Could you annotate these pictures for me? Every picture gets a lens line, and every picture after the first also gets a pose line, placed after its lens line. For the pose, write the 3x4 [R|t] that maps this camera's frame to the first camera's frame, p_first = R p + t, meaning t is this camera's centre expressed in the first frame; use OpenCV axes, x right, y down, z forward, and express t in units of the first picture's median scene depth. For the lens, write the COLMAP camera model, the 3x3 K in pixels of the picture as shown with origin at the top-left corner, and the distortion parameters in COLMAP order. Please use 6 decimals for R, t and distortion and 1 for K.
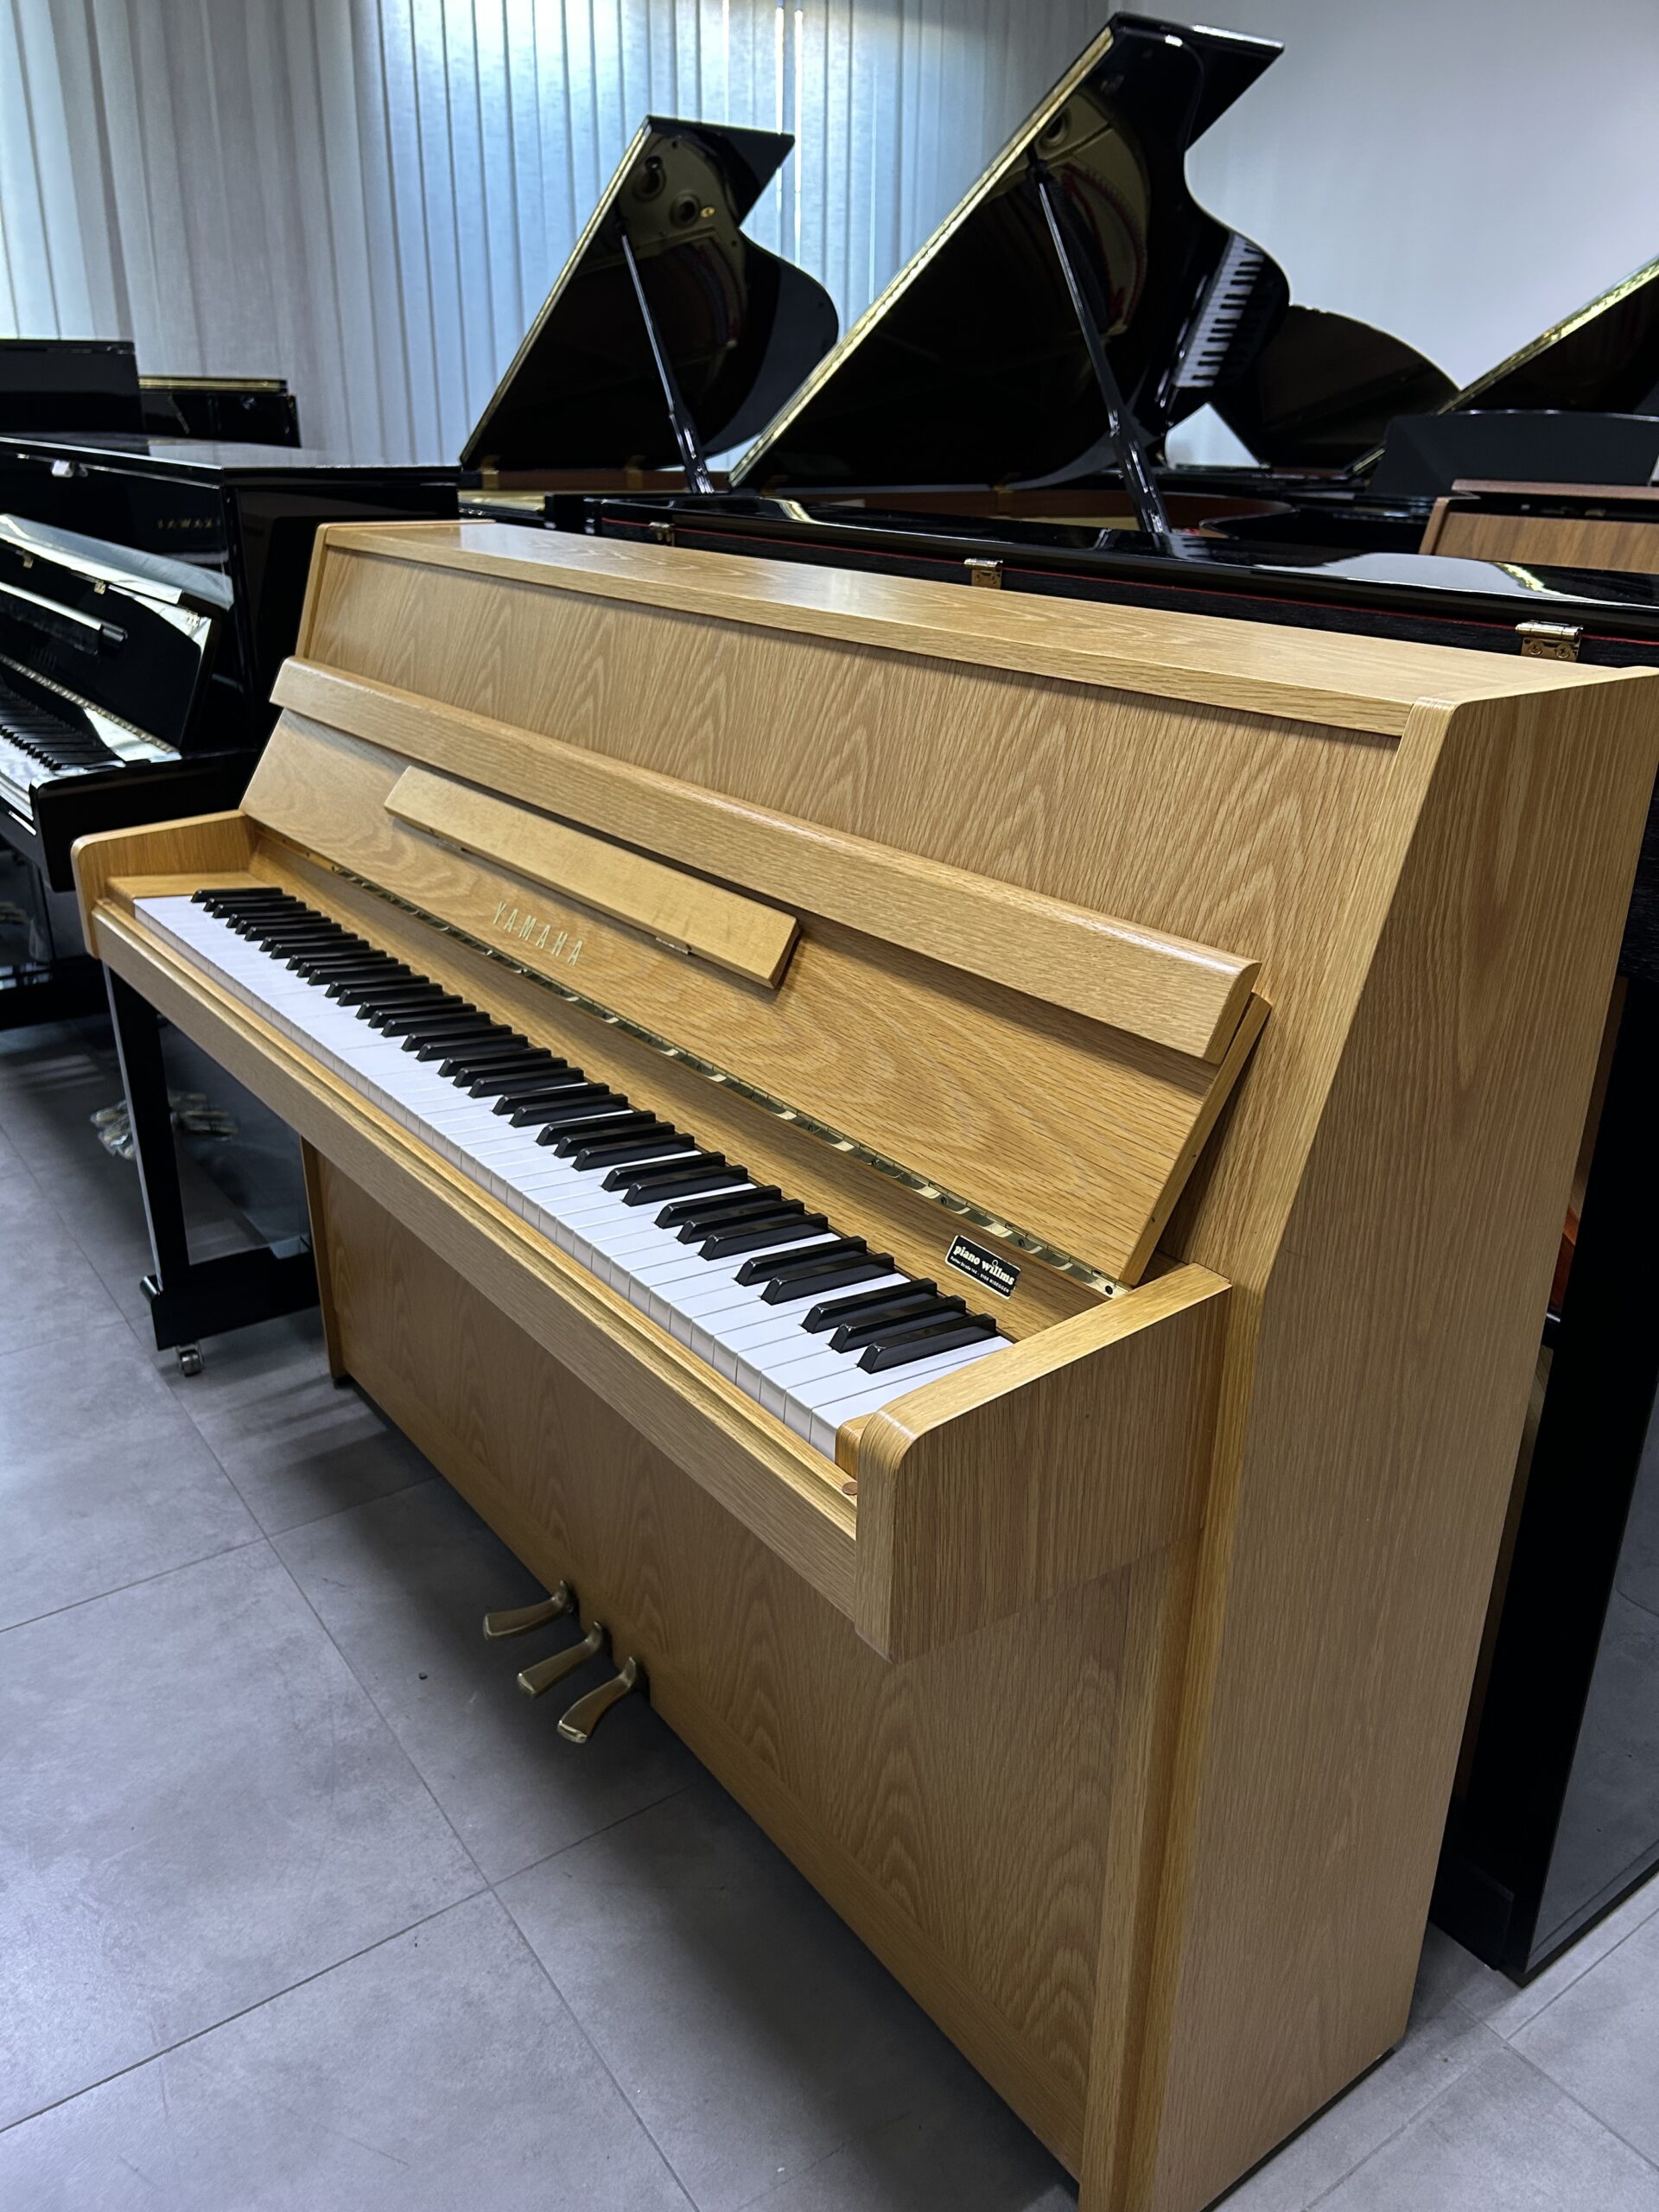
lens RADIAL K [[1672.2, 0, 837.4], [0, 1672.2, 1107.0], [0, 0, 1]] dist [0.057935, -0.068576]
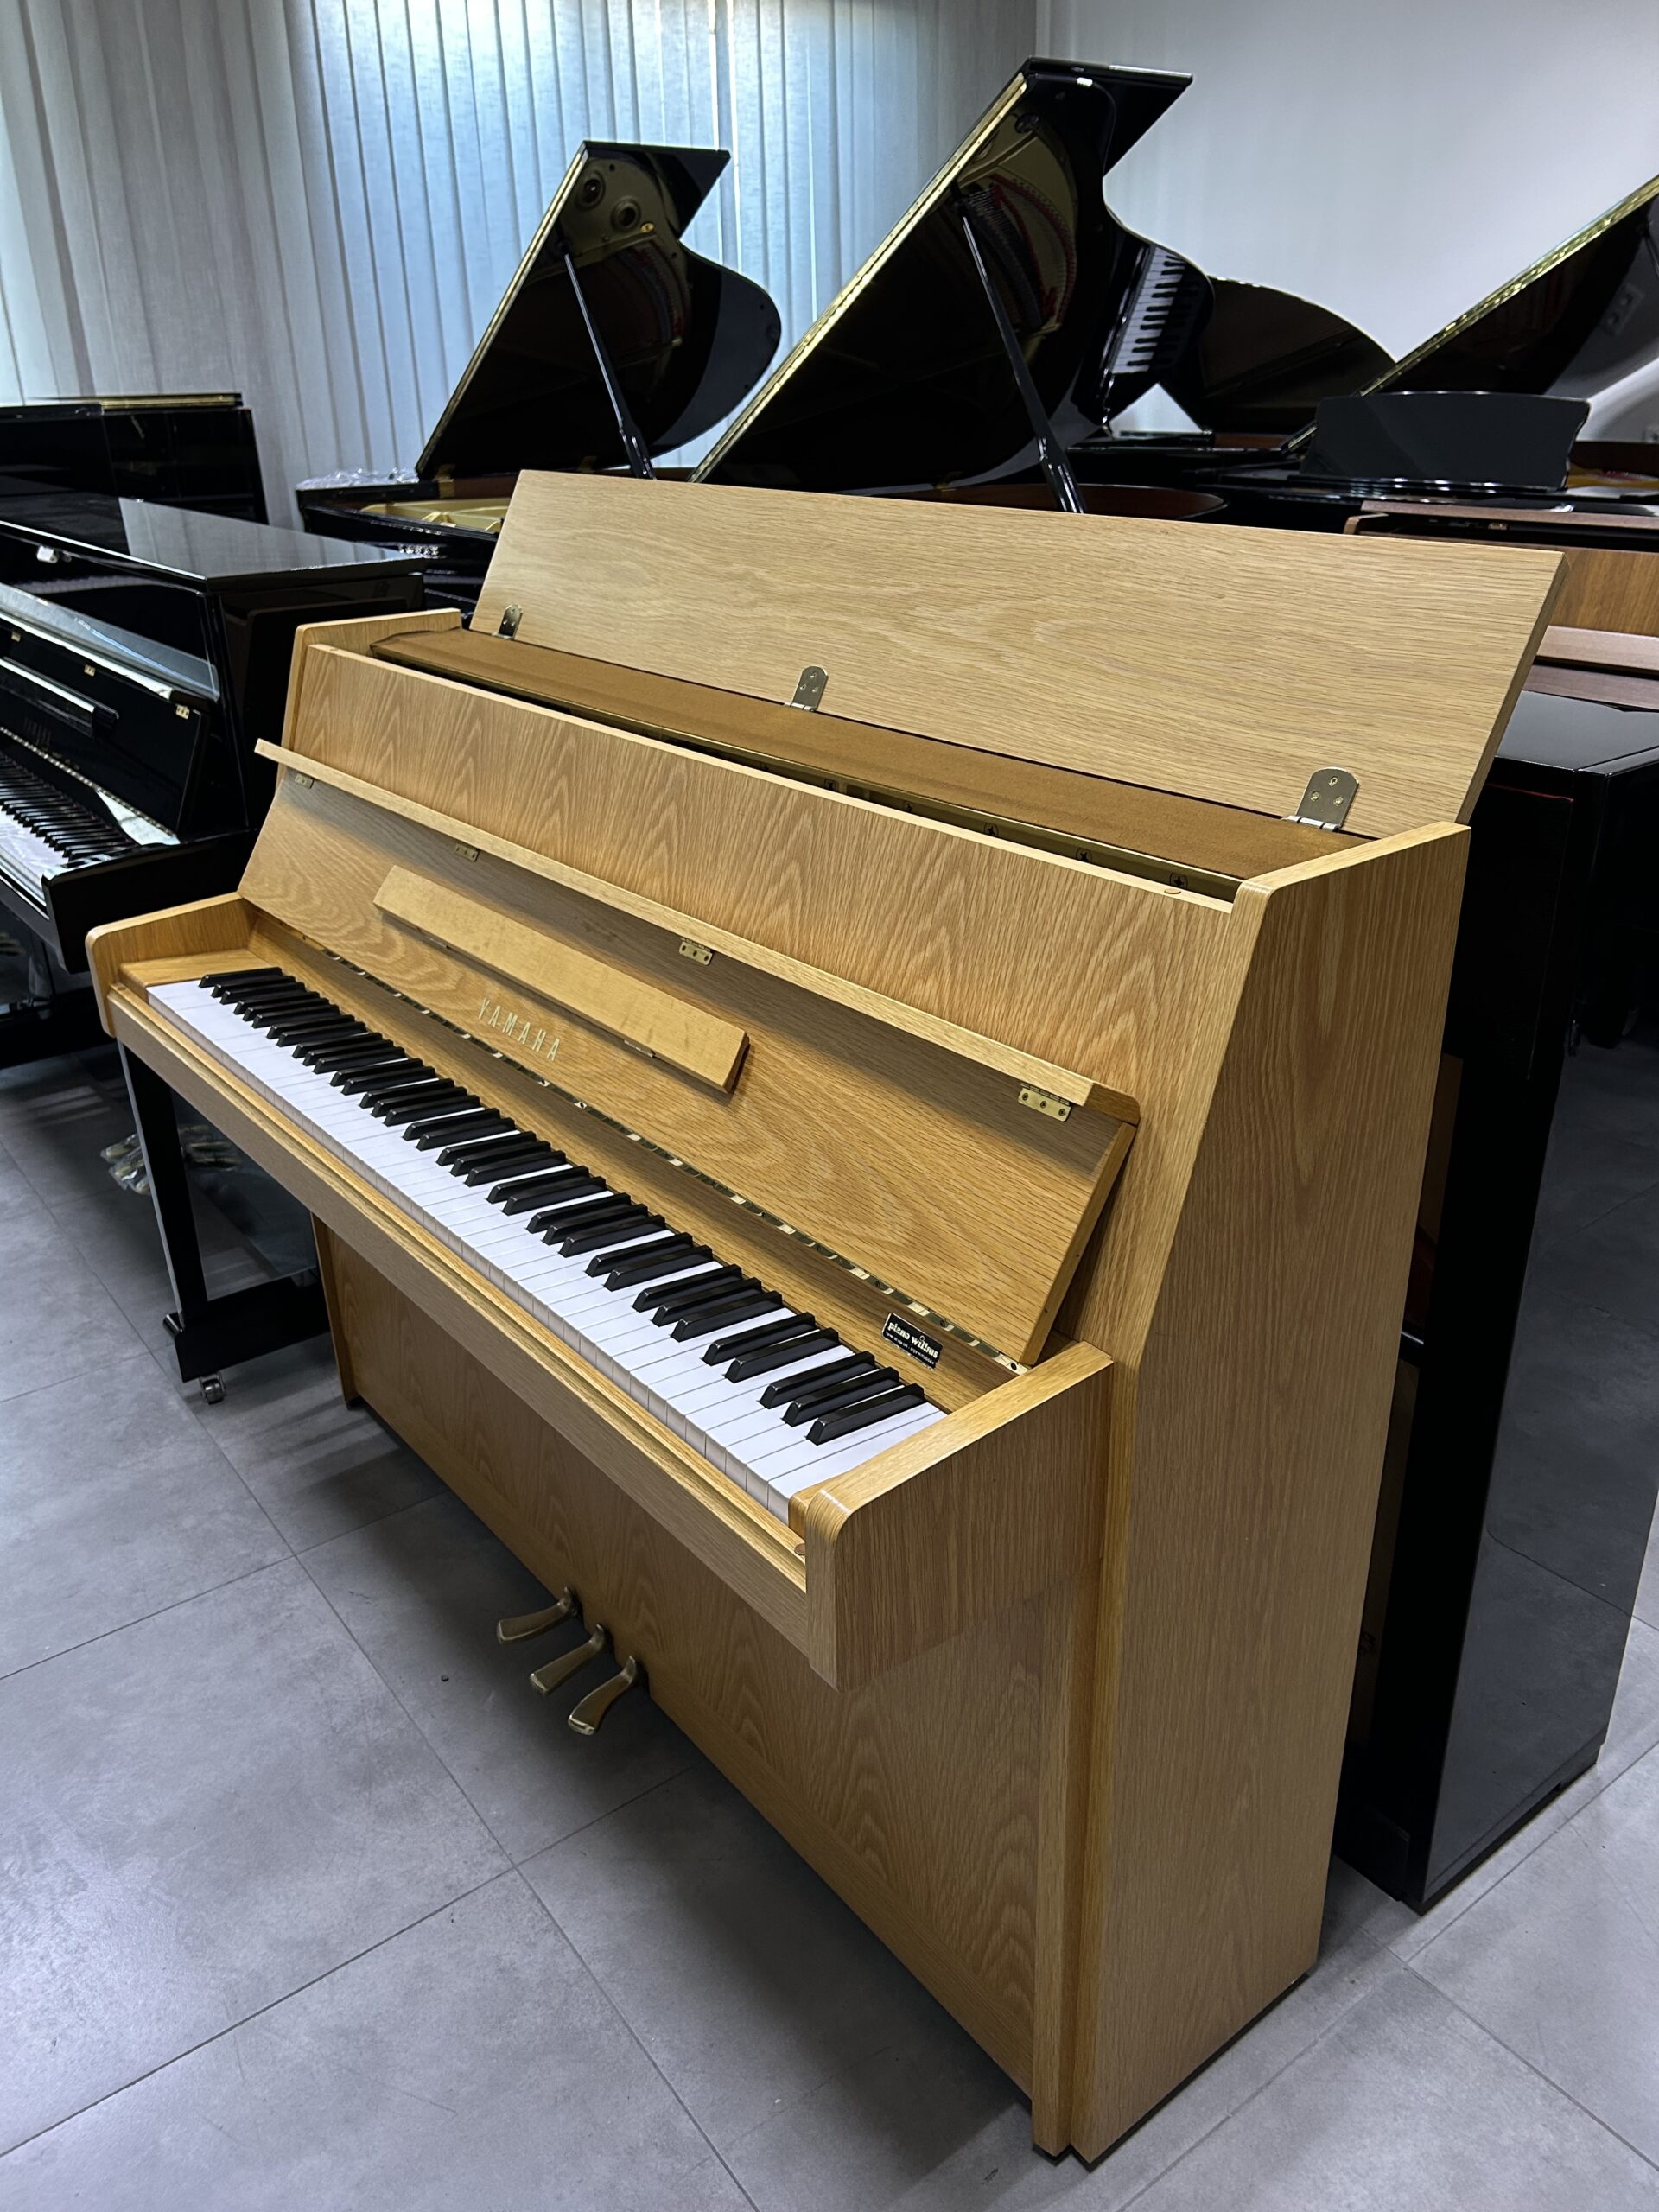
lens RADIAL K [[1672.2, 0, 831.5], [0, 1672.2, 1098.6], [0, 0, 1]] dist [0.057935, -0.068576]
pose [[0.999148, -0.040779, 0.006378, 0.021495], [0.040587, 0.998793, 0.027680, -0.080051], [-0.007499, -0.027398, 0.999596, -0.126371]]
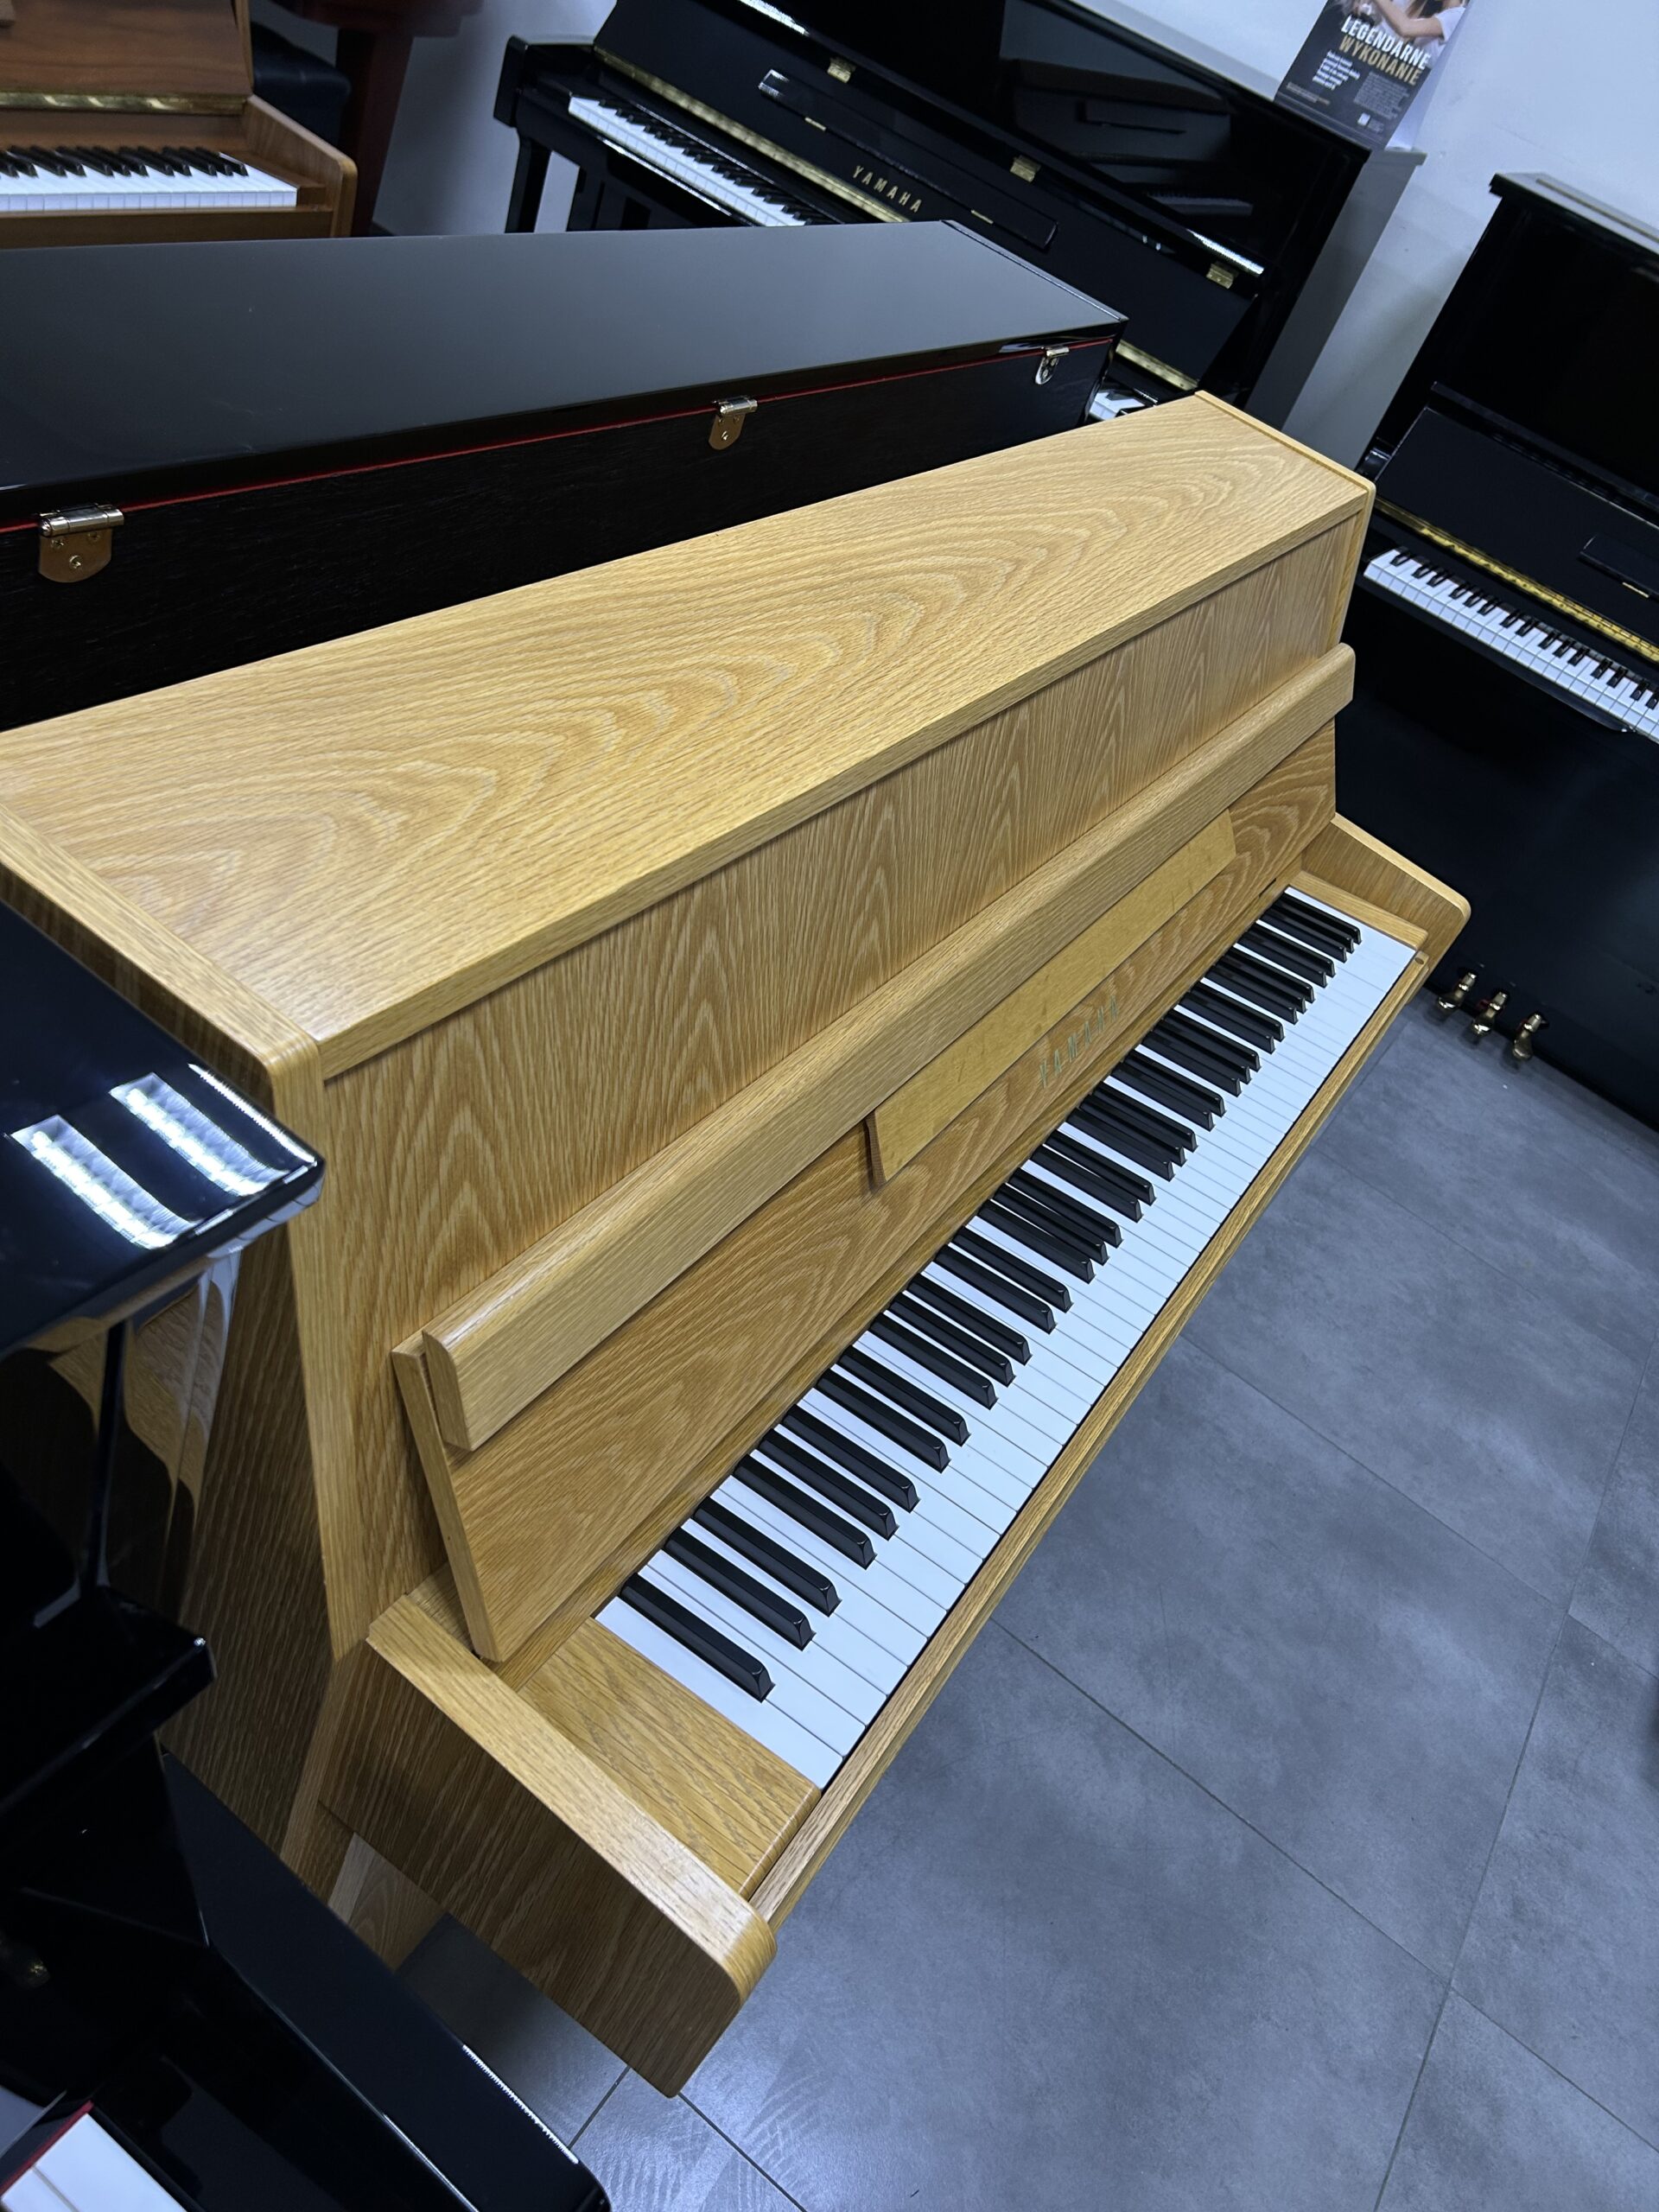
lens RADIAL K [[1672.2, 0, 851.4], [0, 1672.2, 1109.2], [0, 0, 1]] dist [0.057935, -0.068576]
pose [[-0.331012, -0.709174, 0.622498, -0.740185], [0.026176, 0.652532, 0.757309, -0.782431], [-0.943264, 0.266972, -0.197433, 1.312668]]
